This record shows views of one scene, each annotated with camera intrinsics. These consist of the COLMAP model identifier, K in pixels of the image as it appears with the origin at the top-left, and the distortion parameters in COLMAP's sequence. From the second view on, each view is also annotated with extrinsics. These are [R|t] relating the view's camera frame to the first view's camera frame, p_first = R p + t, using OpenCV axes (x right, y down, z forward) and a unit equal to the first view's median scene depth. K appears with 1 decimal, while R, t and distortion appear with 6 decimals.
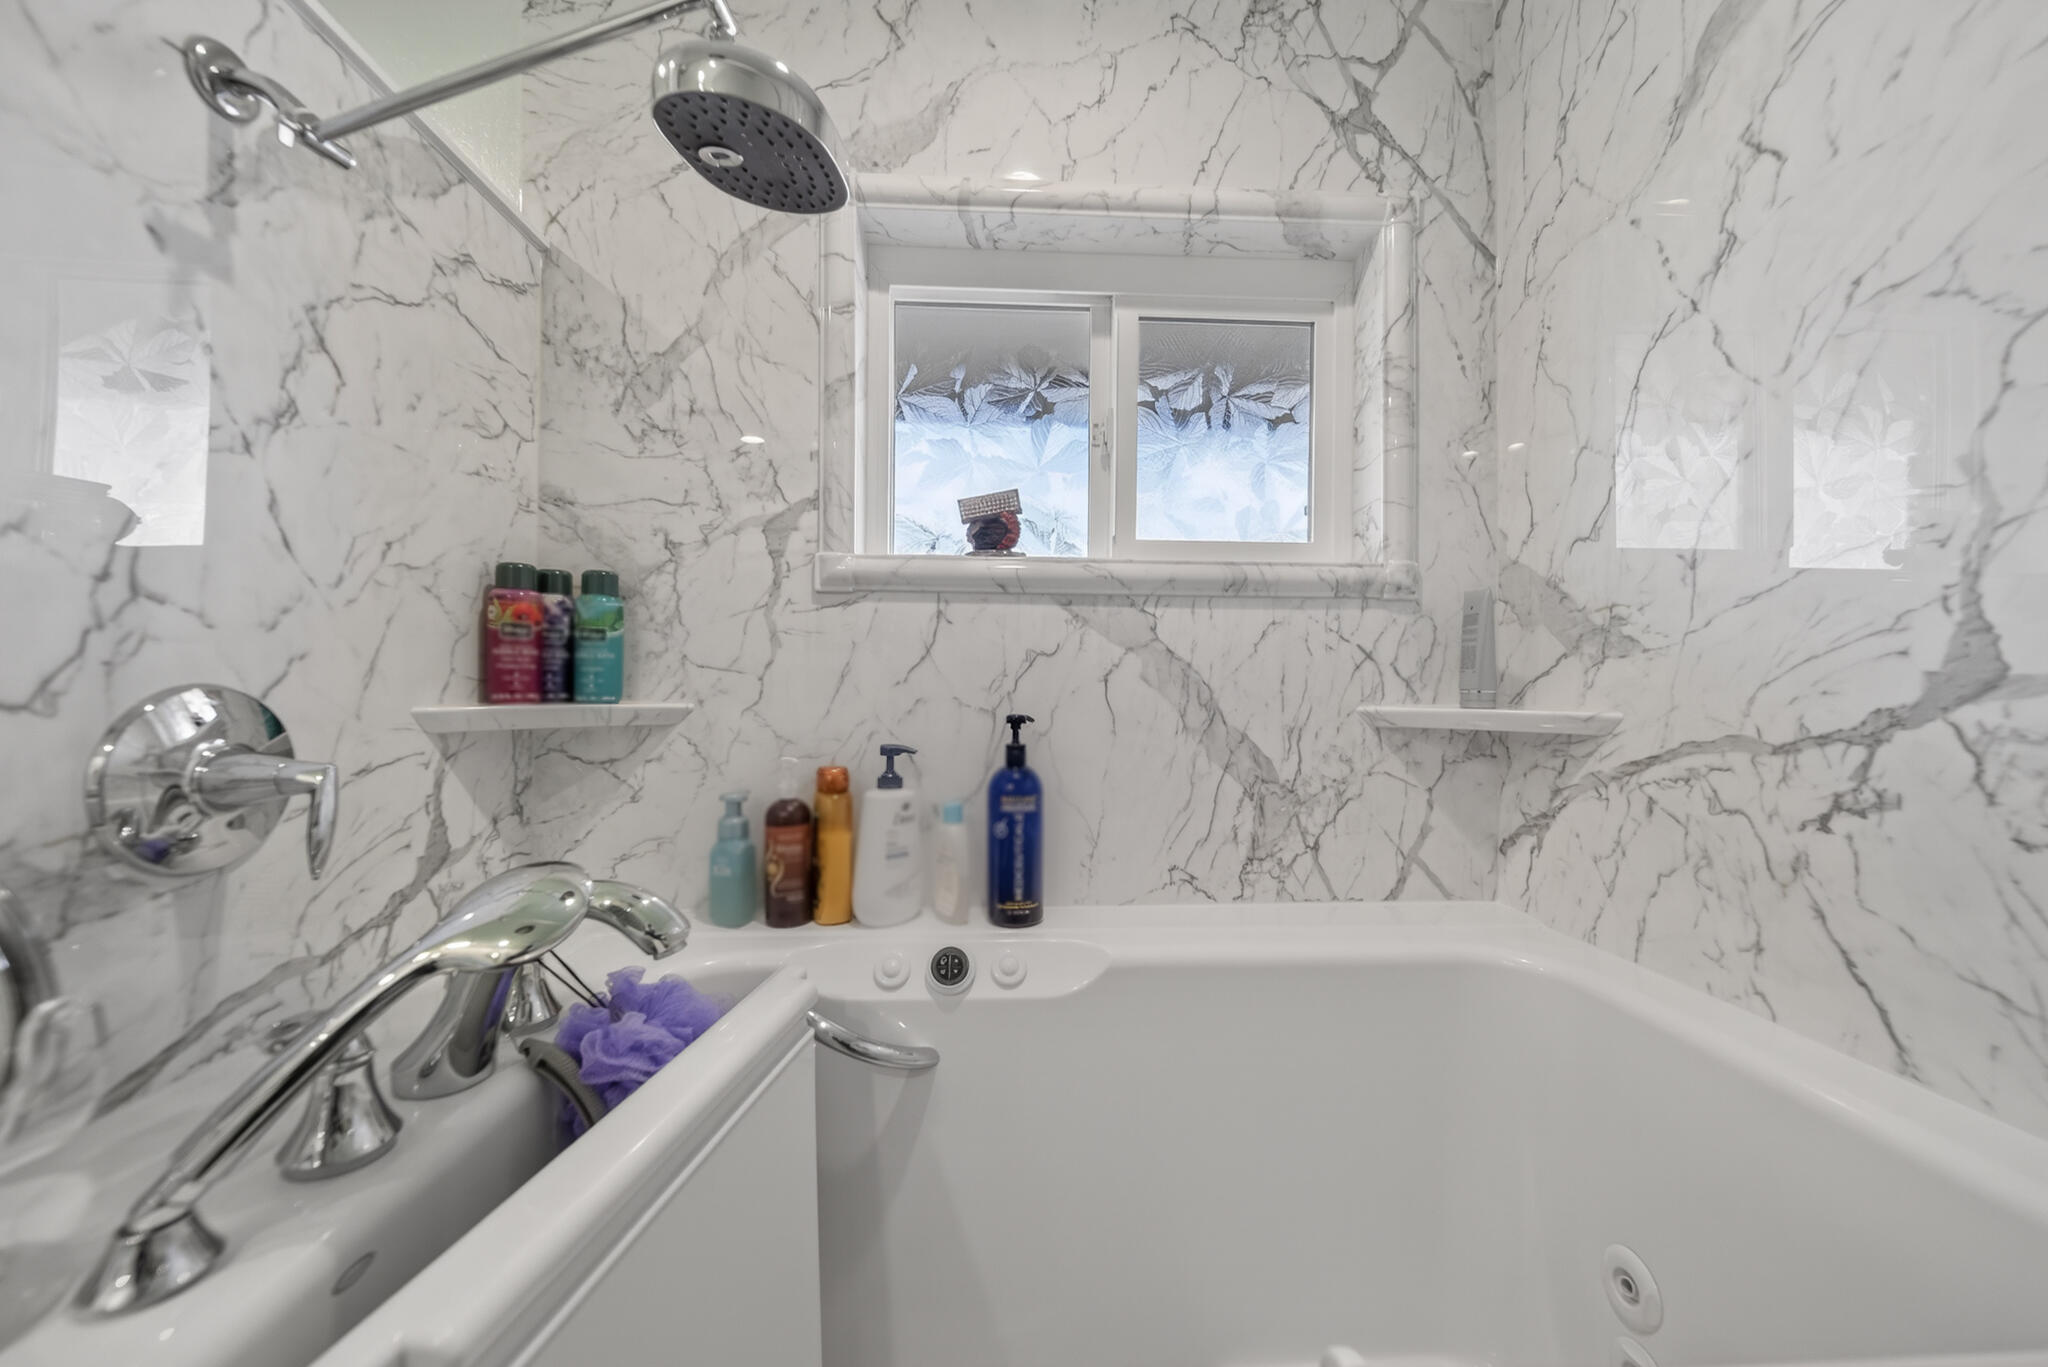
lens RADIAL K [[734.9, 0, 1034.0], [0, 734.9, 682.9], [0, 0, 1]] dist [-0.001535, -0.000575]
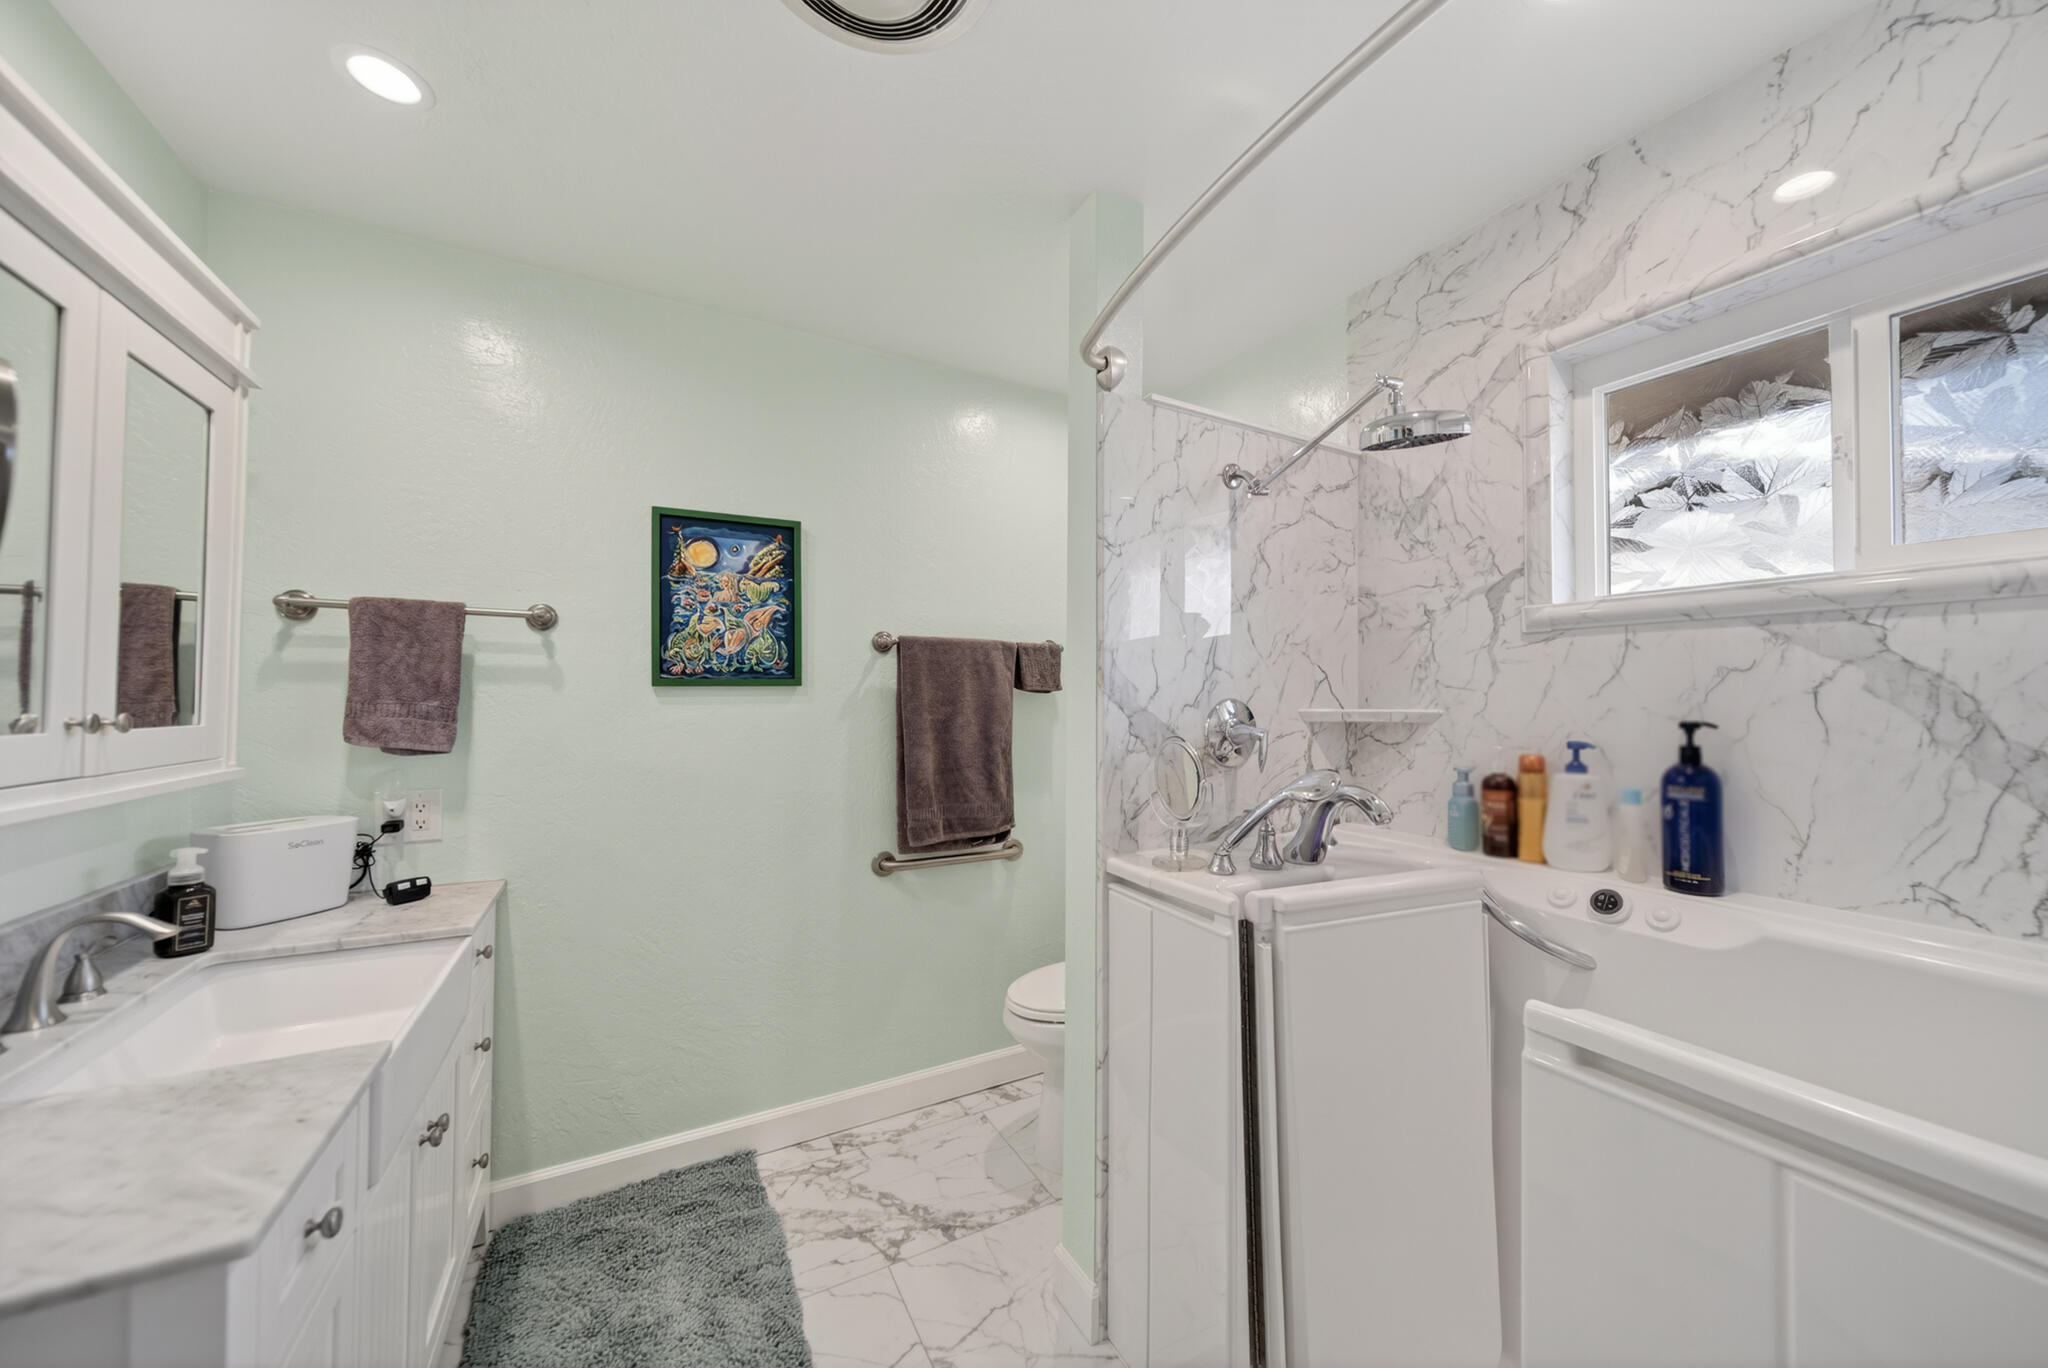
lens RADIAL K [[734.9, 0, 1027.9], [0, 734.9, 685.9], [0, 0, 1]] dist [-0.001535, -0.000575]
pose [[0.436602, -0.019531, -0.899443, 0.580222], [0.005662, 0.999804, -0.018962, 0.000813], [0.899637, 0.003186, 0.436627, -0.508759]]
